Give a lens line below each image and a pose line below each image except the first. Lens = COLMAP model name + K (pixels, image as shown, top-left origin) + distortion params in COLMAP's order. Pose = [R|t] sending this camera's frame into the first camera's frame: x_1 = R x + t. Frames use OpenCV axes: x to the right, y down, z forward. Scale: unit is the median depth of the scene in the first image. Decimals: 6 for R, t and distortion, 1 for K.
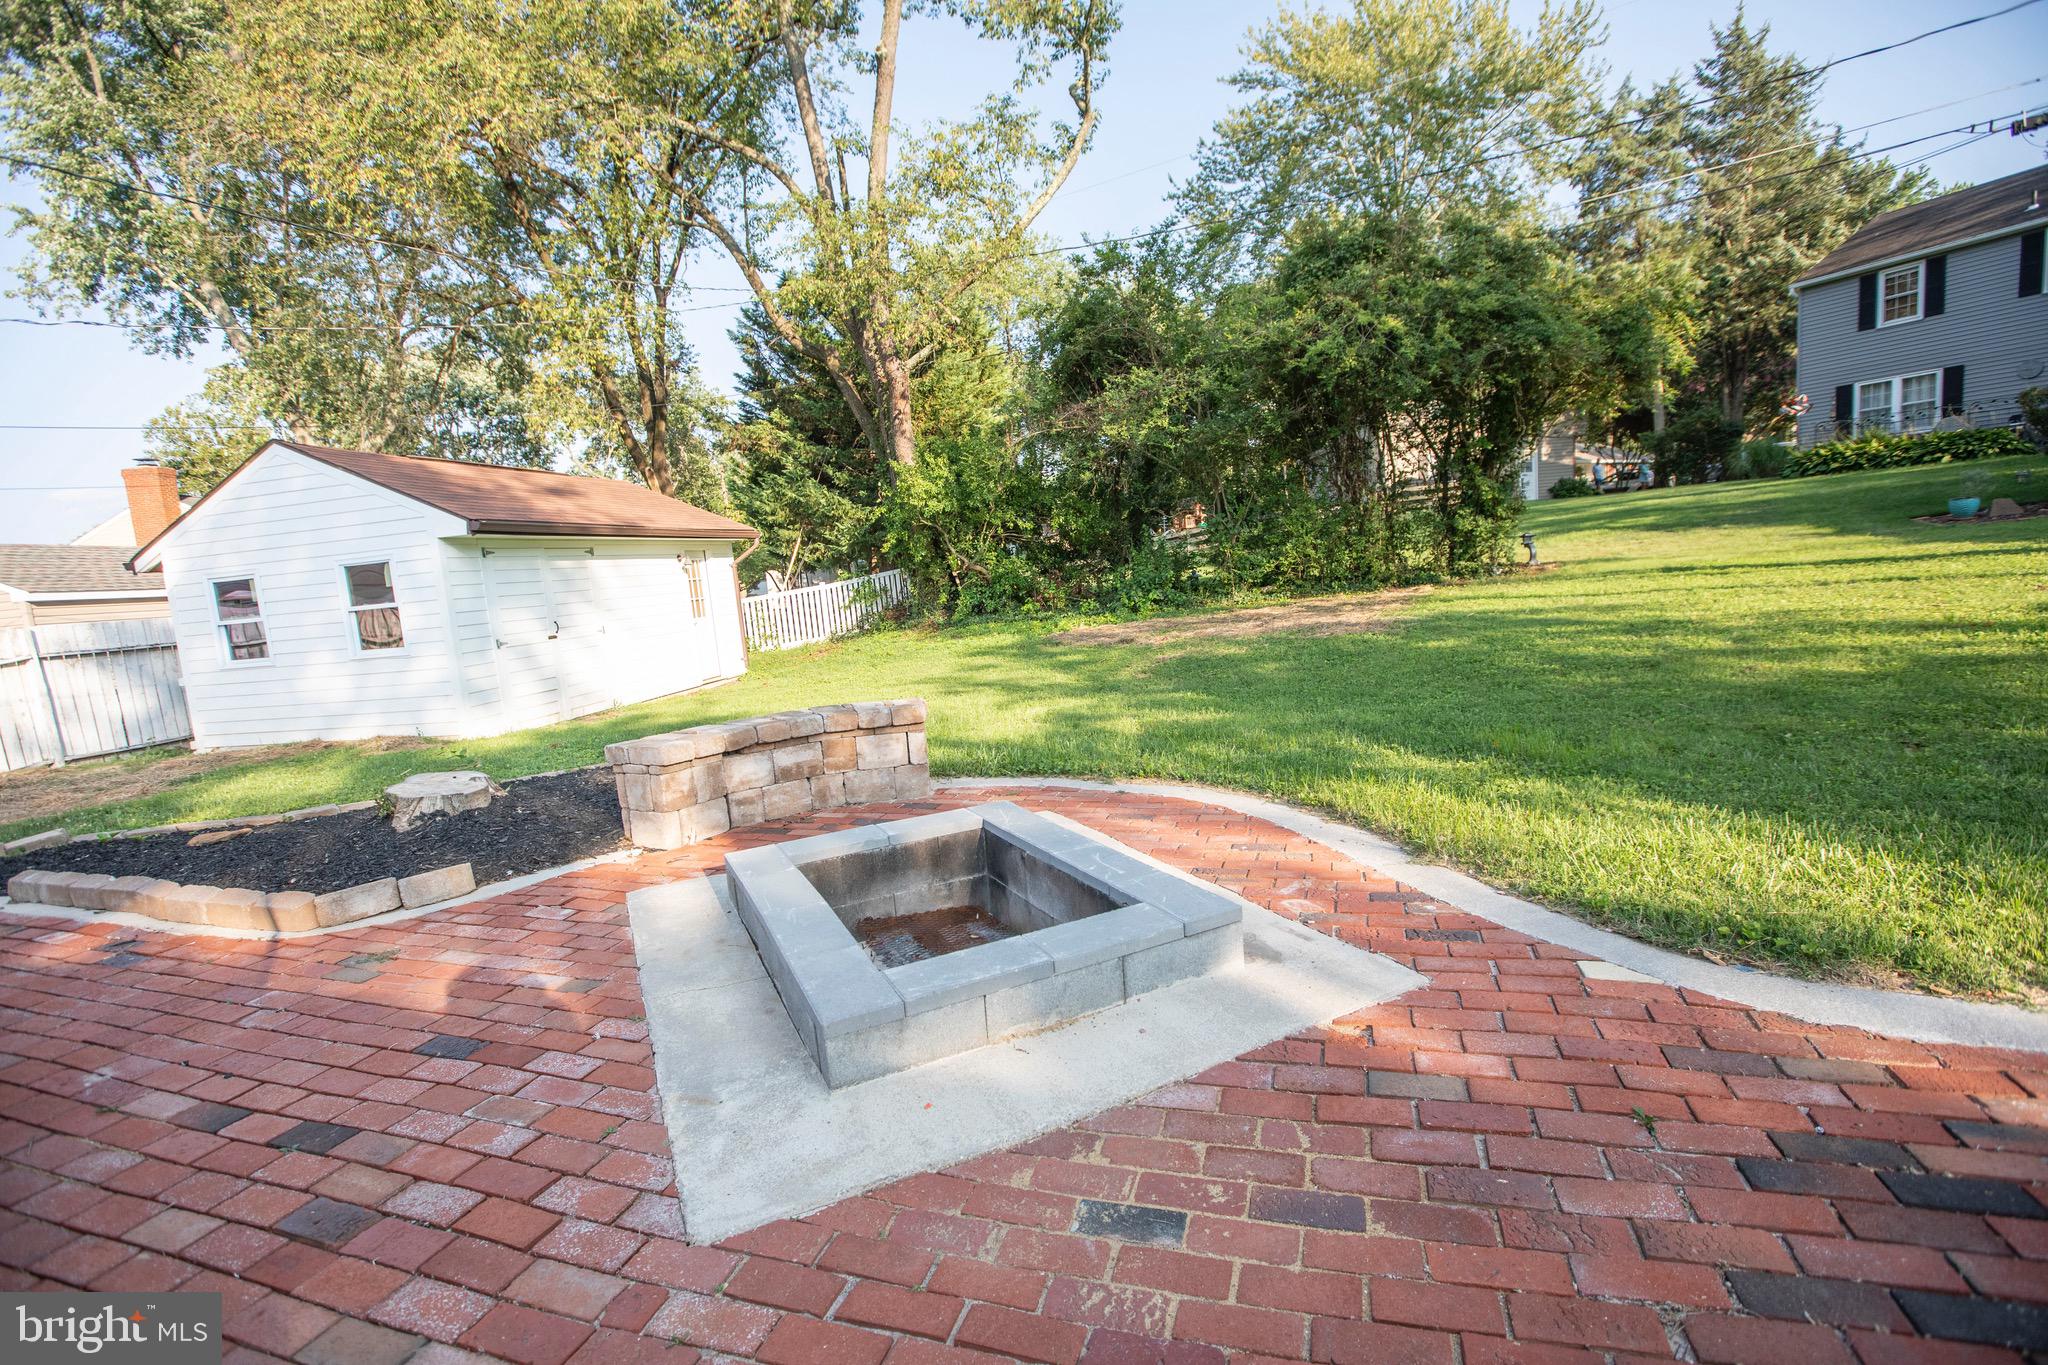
lens RADIAL K [[935.3, 0, 1012.4], [0, 935.3, 682.5], [0, 0, 1]] dist [-0.052789, 0.022605]
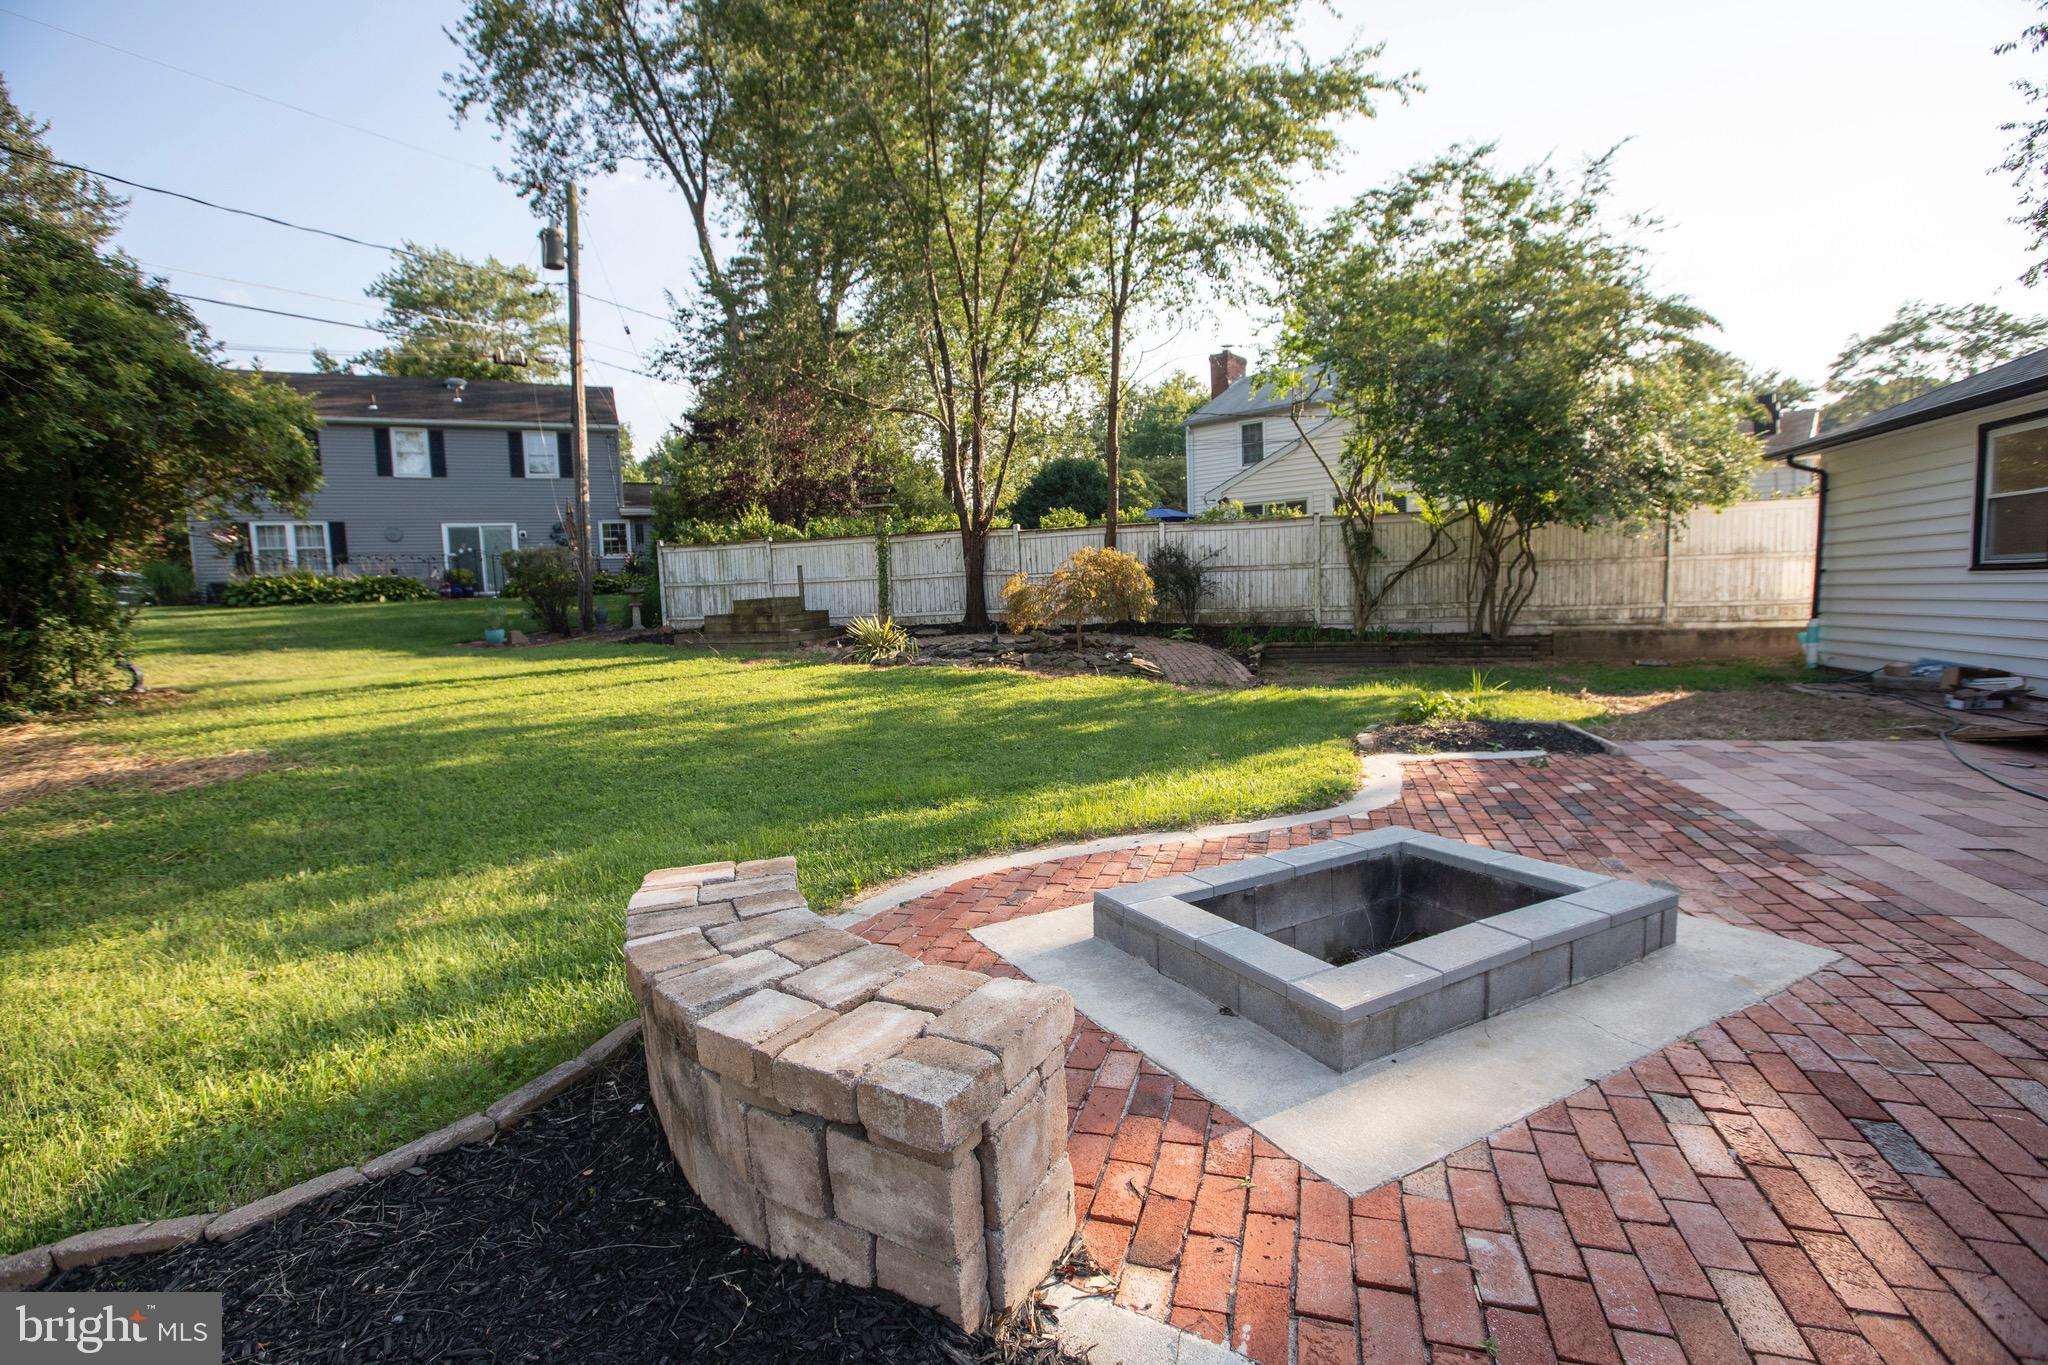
lens RADIAL K [[935.3, 0, 1012.4], [0, 935.3, 682.5], [0, 0, 1]] dist [-0.052789, 0.022605]
pose [[-0.033089, -0.009528, 0.999407, -0.180556], [0.166856, 0.985868, 0.014924, -0.018289], [-0.985426, 0.167250, -0.031031, 0.225493]]
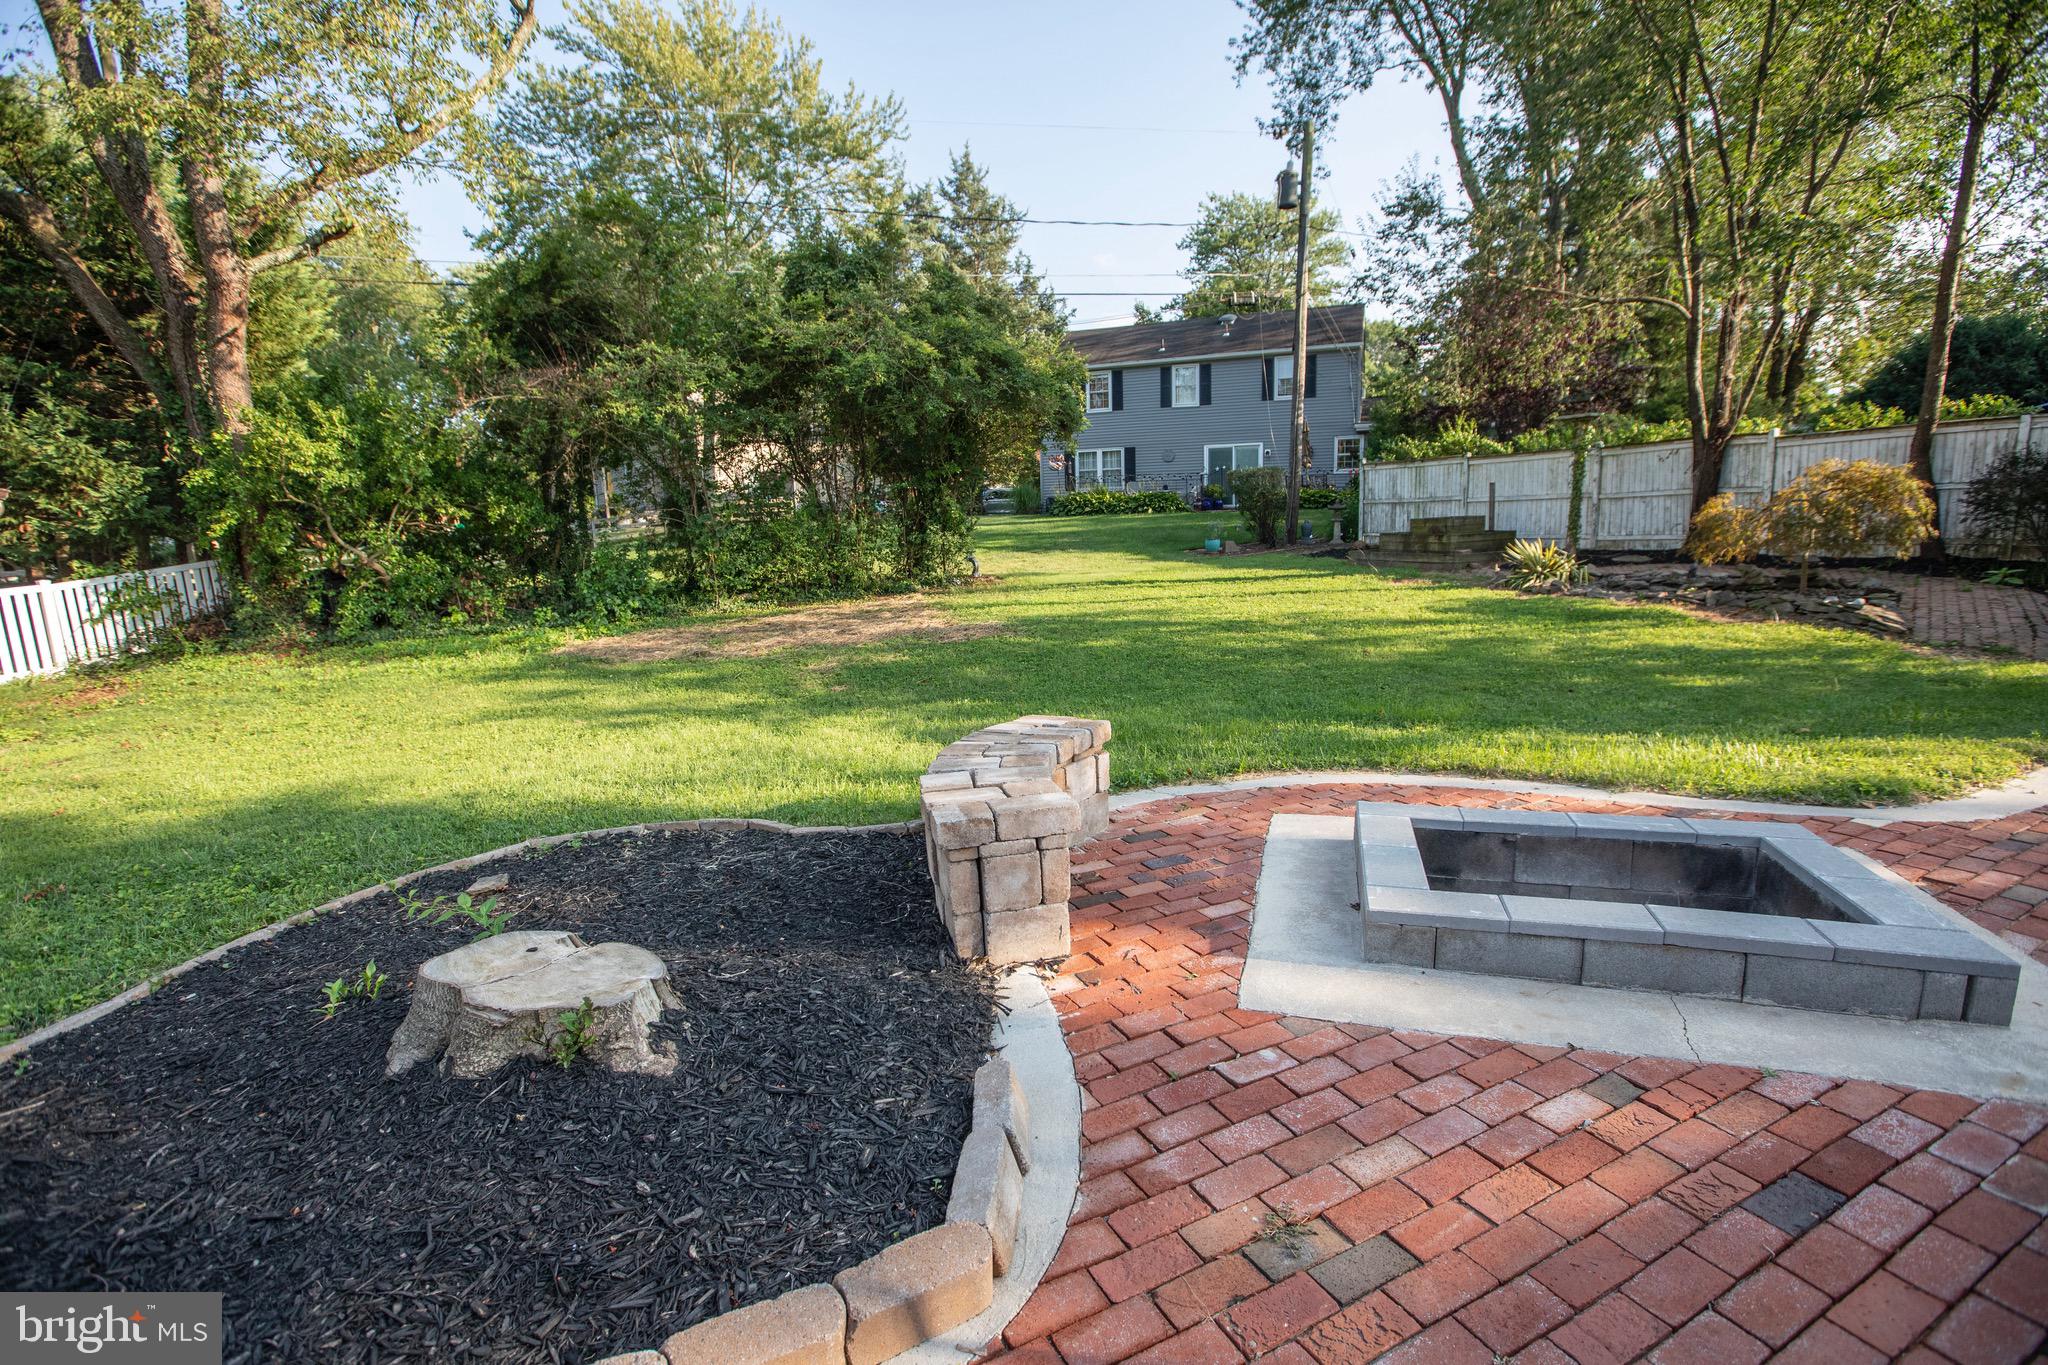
lens RADIAL K [[935.3, 0, 1012.4], [0, 935.3, 682.5], [0, 0, 1]] dist [-0.052789, 0.022605]
pose [[0.689695, -0.054880, 0.722018, -0.202154], [0.063865, 0.997848, 0.014840, -0.007605], [-0.721279, 0.035877, 0.691715, 0.123169]]
